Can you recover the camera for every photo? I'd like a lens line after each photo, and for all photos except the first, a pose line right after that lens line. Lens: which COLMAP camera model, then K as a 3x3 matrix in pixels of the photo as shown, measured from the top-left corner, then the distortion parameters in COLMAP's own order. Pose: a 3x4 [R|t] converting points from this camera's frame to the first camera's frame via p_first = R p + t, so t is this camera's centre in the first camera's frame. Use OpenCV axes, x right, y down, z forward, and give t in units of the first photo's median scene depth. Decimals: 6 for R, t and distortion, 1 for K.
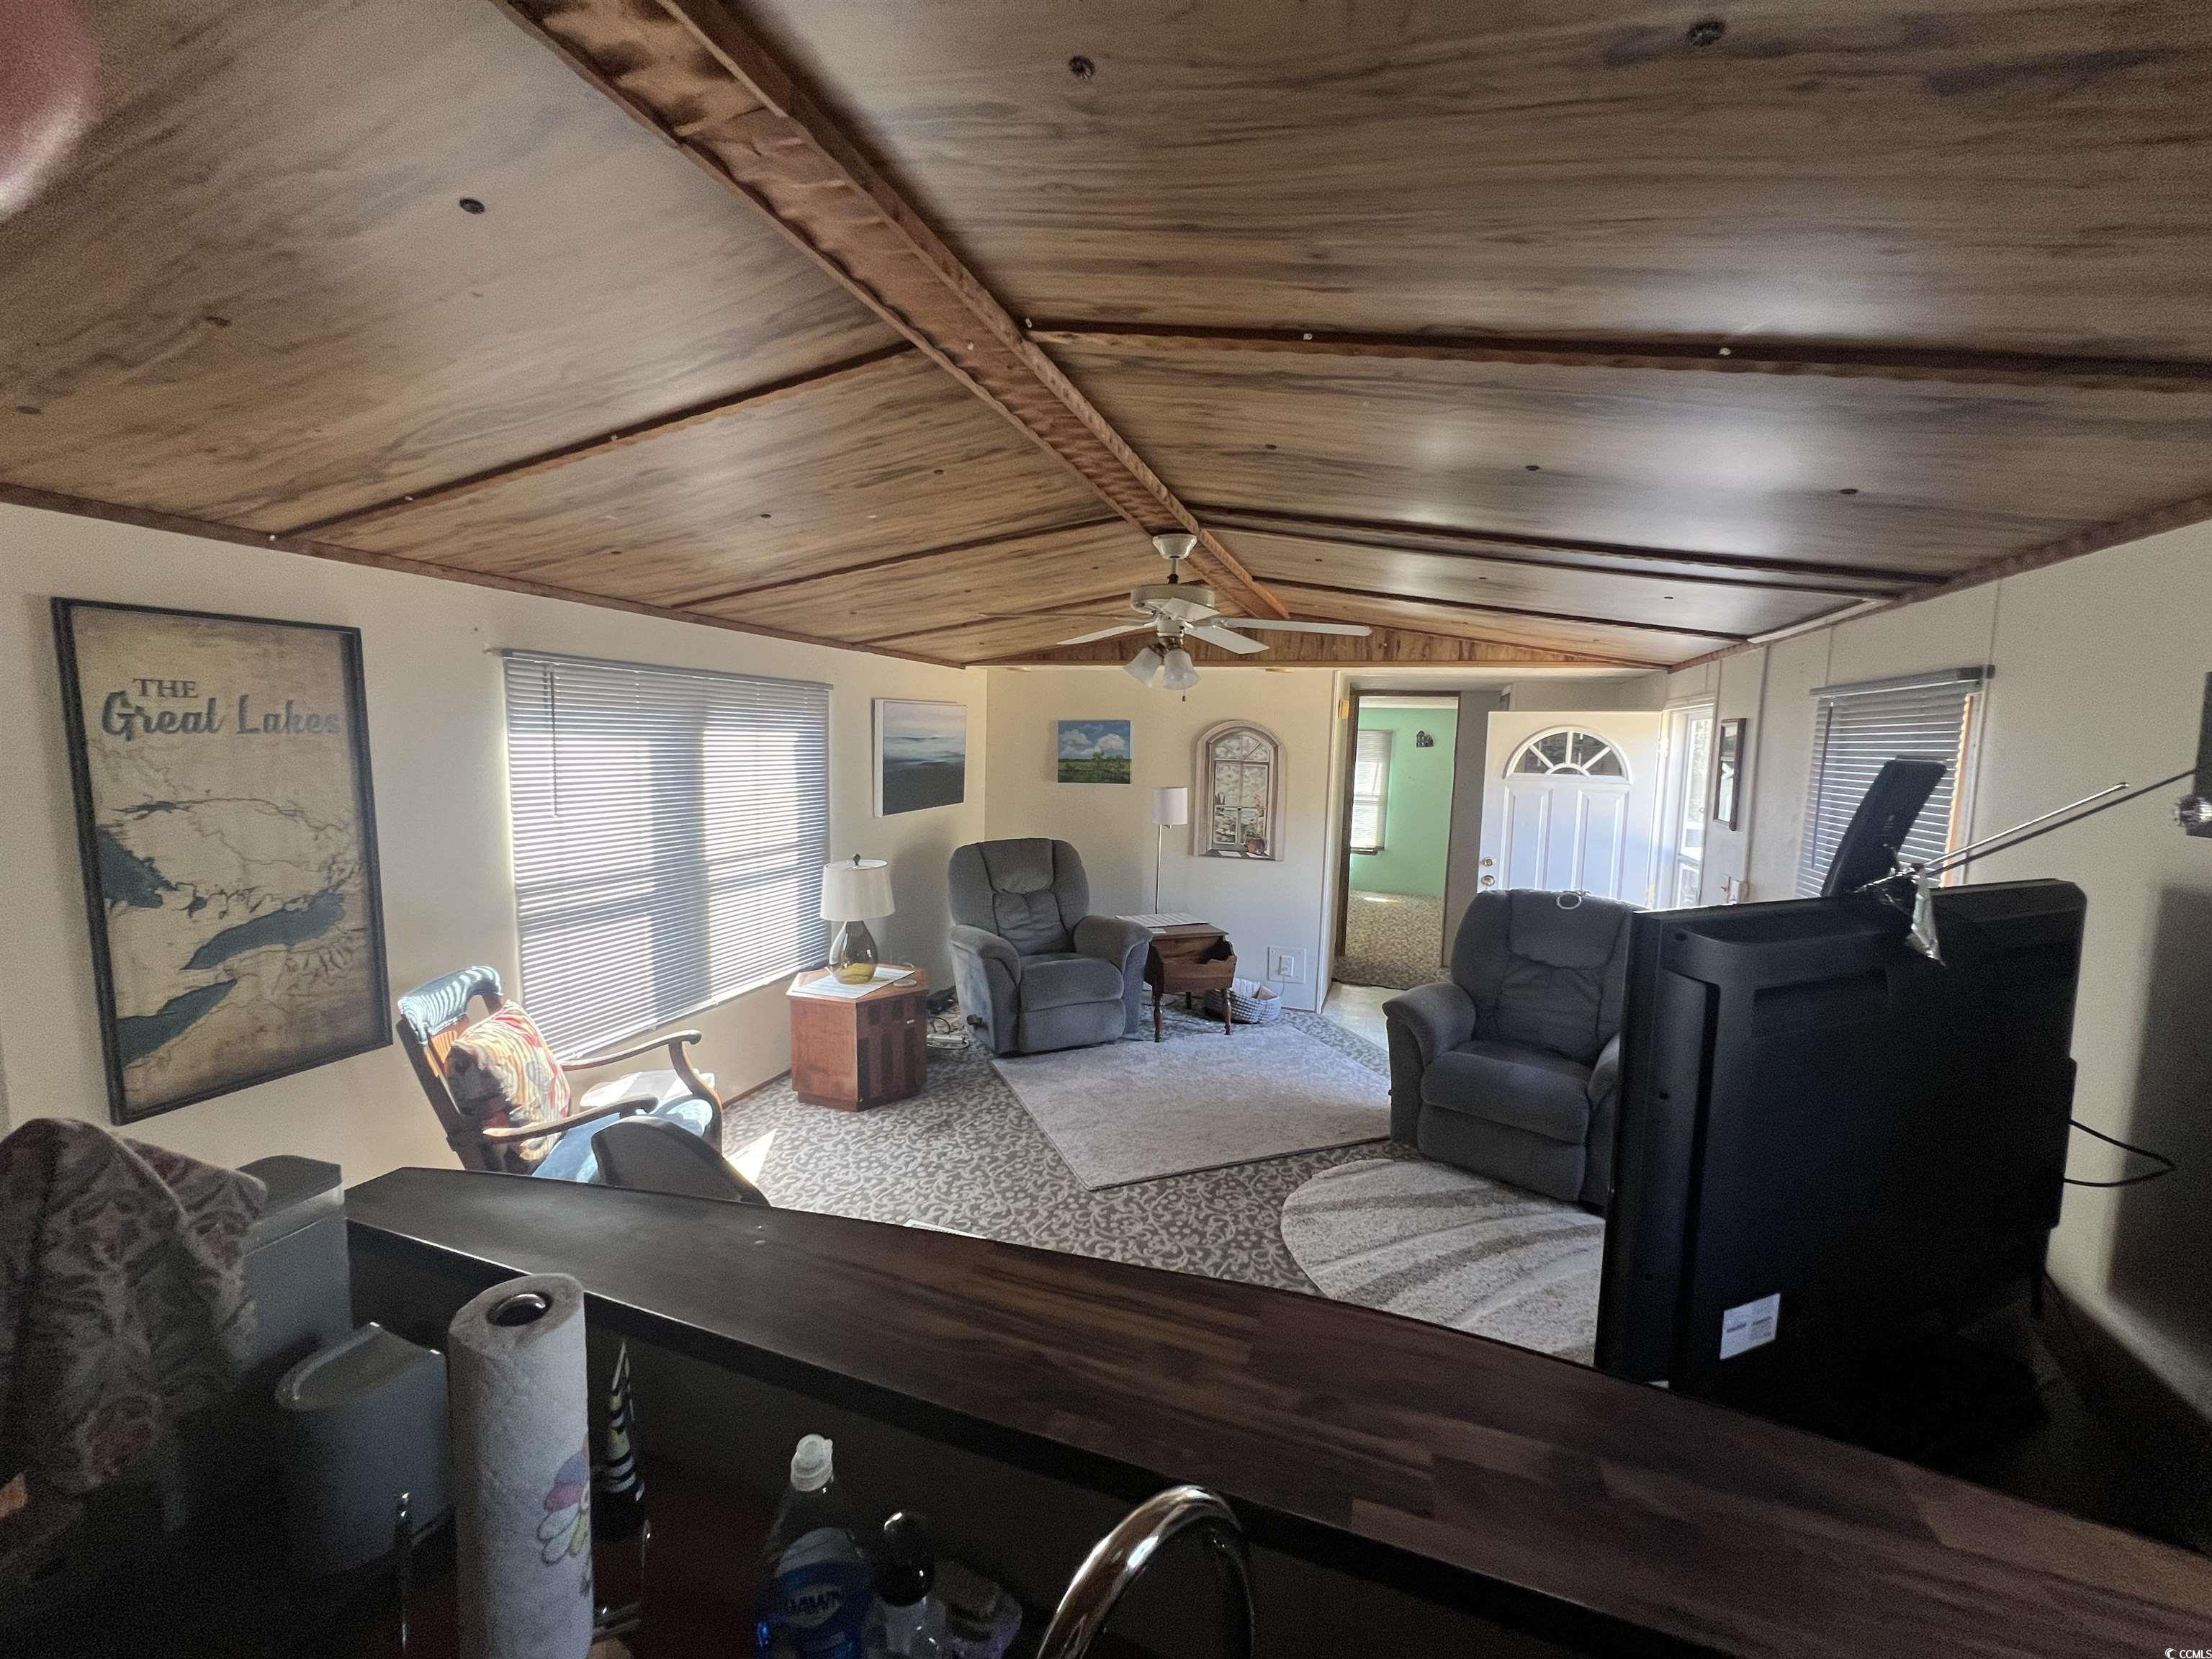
lens RADIAL K [[882.2, 0, 1112.7], [0, 882.2, 828.2], [0, 0, 1]] dist [0.000802, -0.000222]
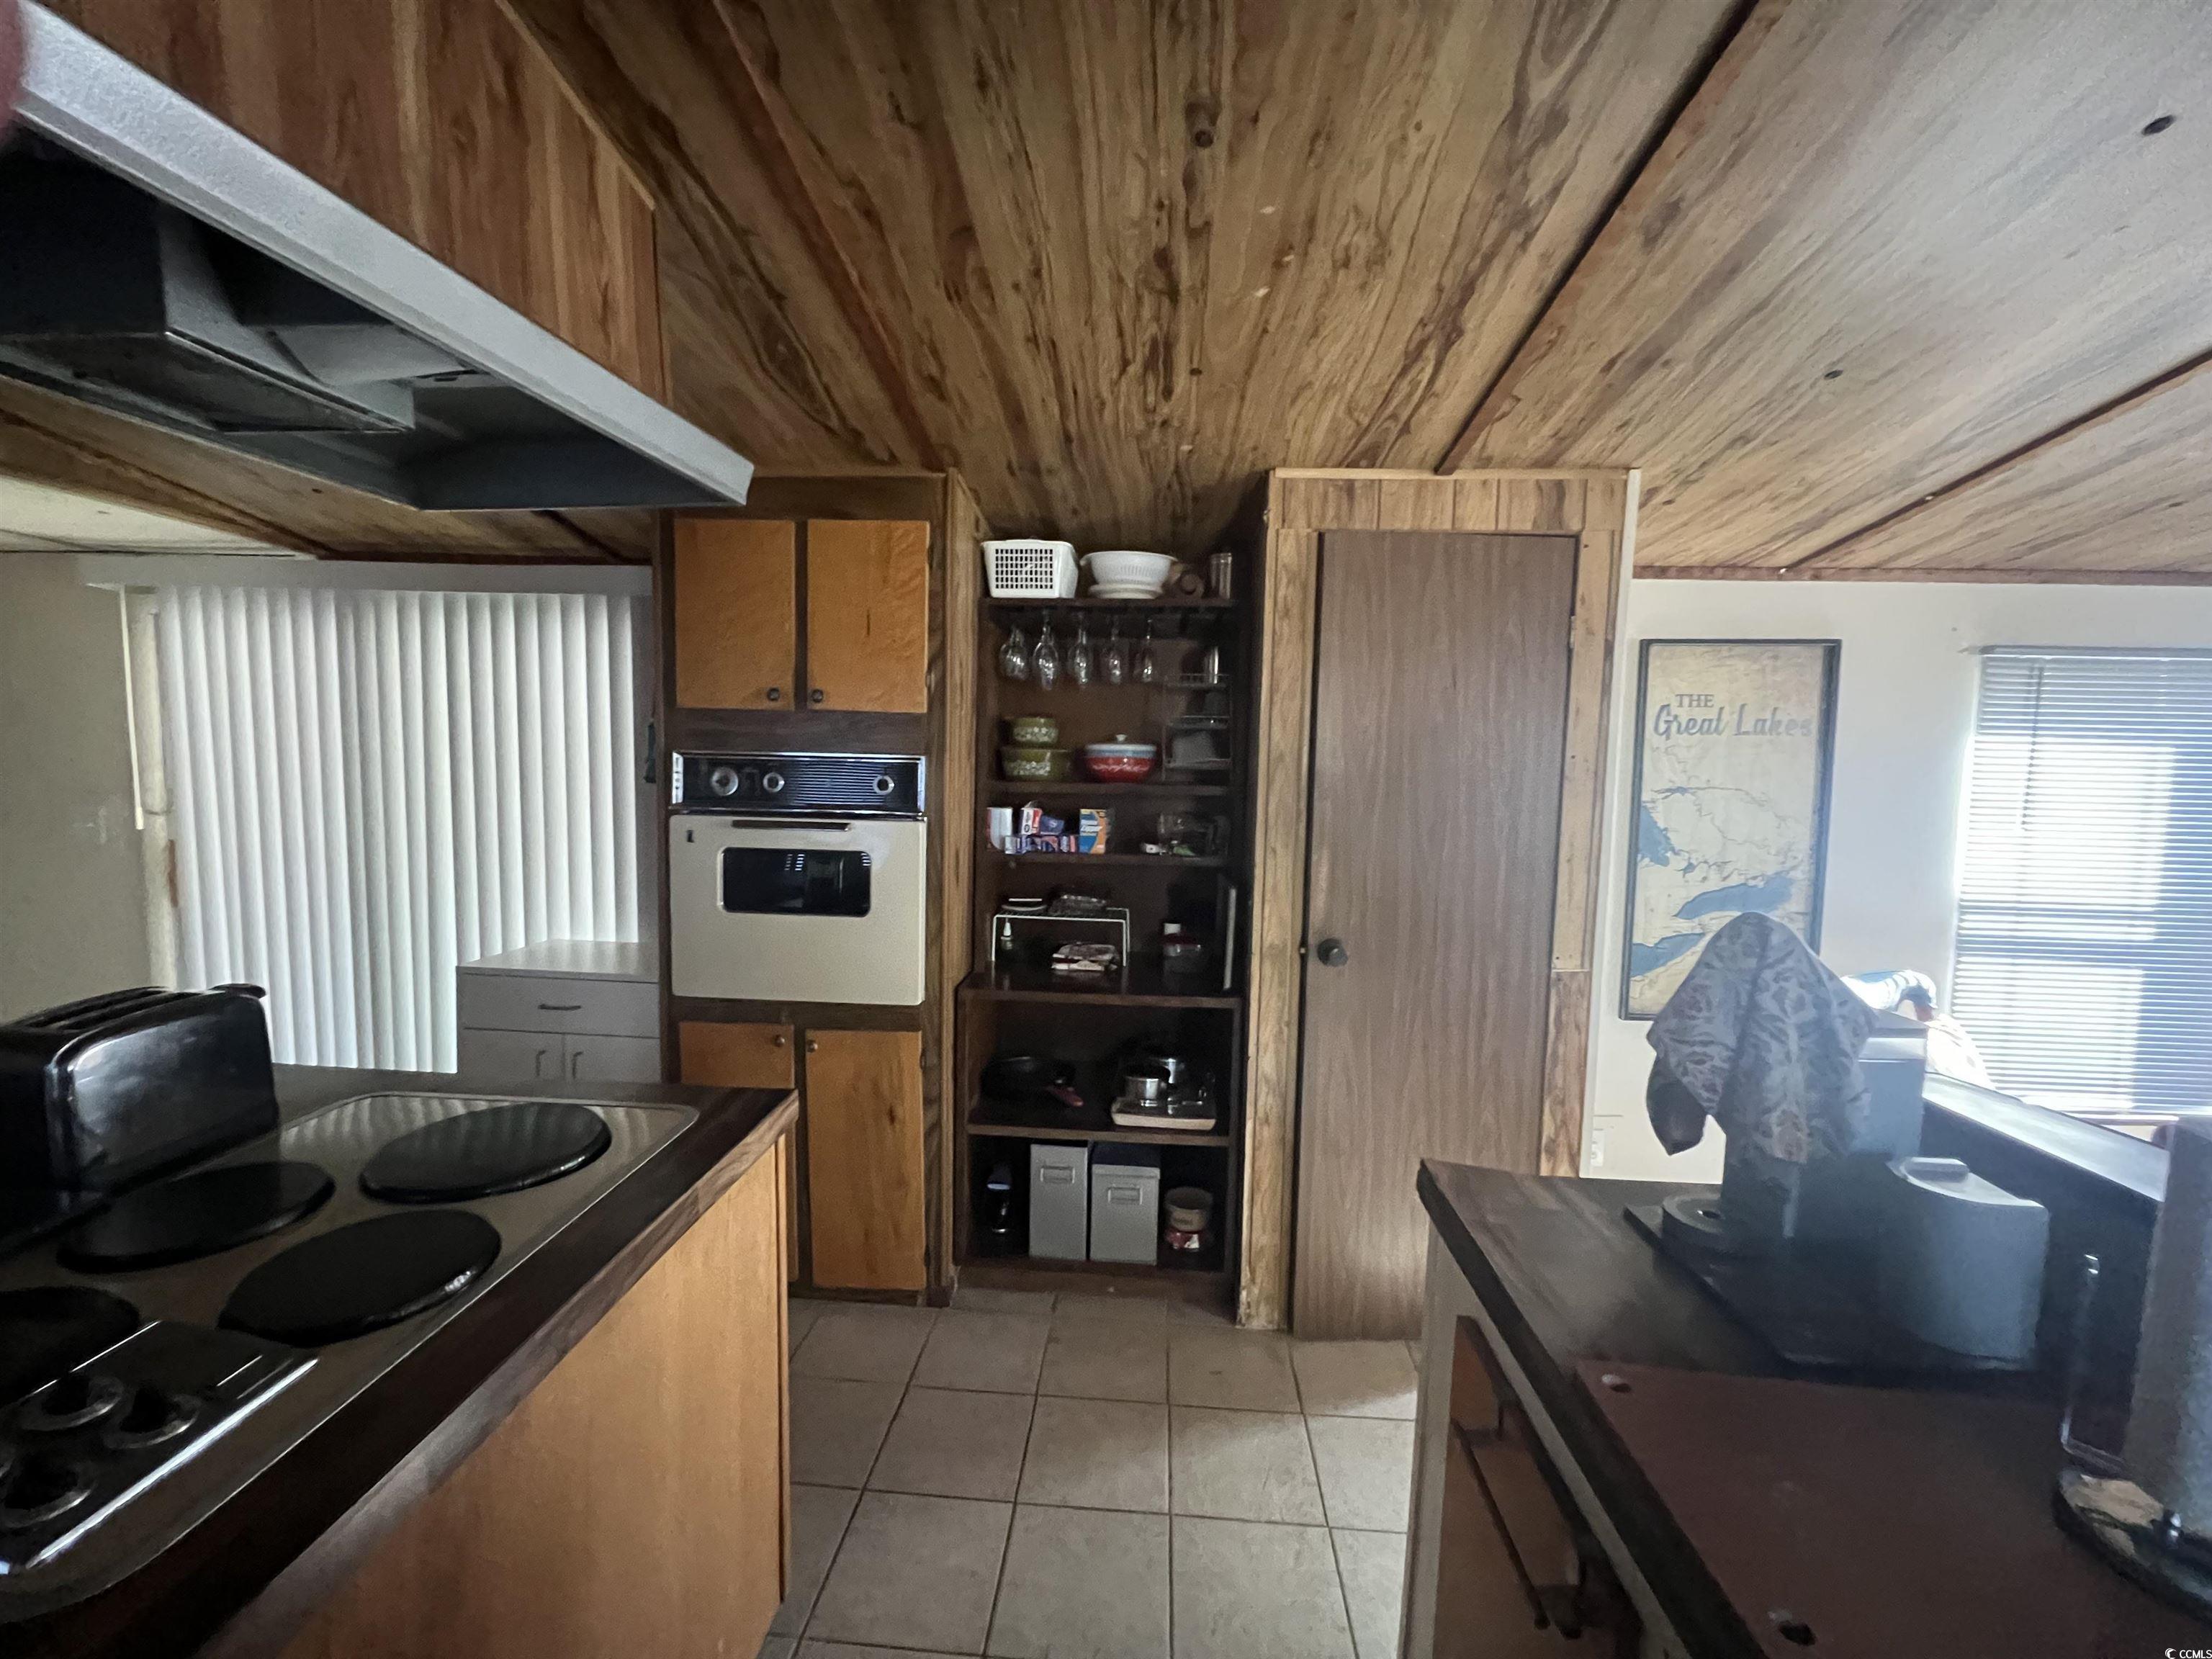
lens RADIAL K [[882.2, 0, 1110.0], [0, 882.2, 829.0], [0, 0, 1]] dist [0.000802, -0.000222]
pose [[0.259834, 0.054909, -0.964091, -0.020811], [-0.114678, 0.993071, 0.025653, 0.090321], [0.958820, 0.103895, 0.264331, -0.148822]]
